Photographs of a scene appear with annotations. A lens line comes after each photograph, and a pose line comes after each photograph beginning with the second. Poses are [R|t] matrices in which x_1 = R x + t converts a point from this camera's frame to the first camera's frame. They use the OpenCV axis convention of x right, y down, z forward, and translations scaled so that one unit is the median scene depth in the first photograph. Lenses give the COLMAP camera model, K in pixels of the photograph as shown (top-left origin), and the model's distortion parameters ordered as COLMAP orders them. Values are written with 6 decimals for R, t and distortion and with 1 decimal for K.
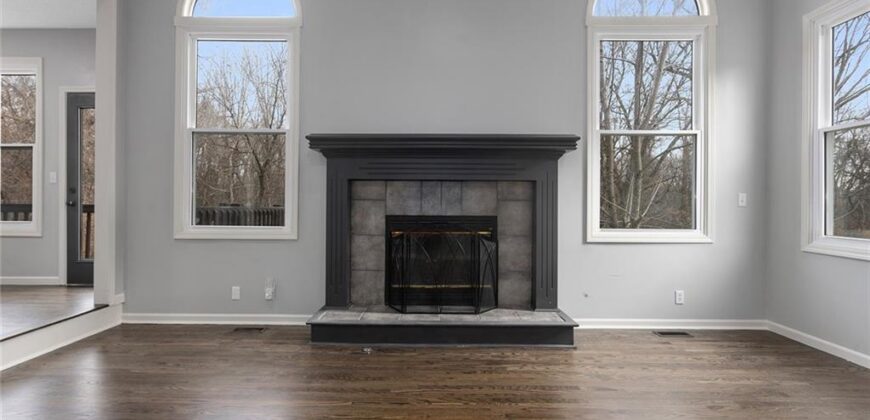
lens RADIAL K [[431.2, 0, 423.7], [0, 431.2, 210.2], [0, 0, 1]] dist [-0.001275, -0.000114]
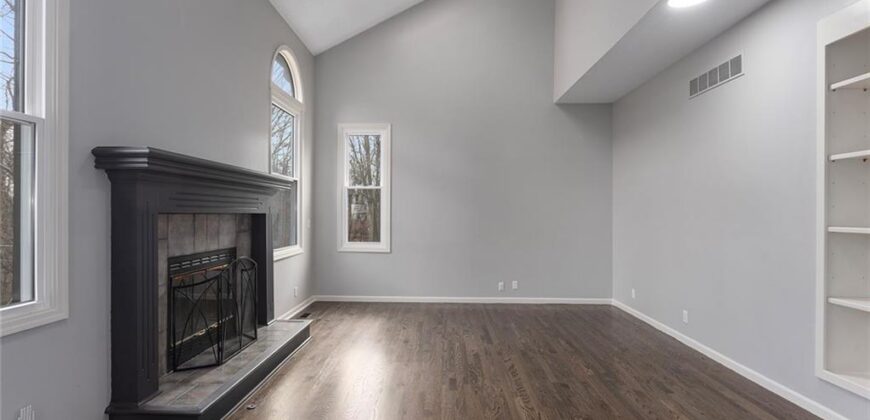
lens RADIAL K [[431.2, 0, 423.7], [0, 431.2, 210.2], [0, 0, 1]] dist [-0.001275, -0.000114]
pose [[0.033513, -0.001744, 0.999437, -0.849952], [-0.002382, 0.999995, 0.001824, -0.077722], [-0.999435, -0.002442, 0.033509, 0.512715]]
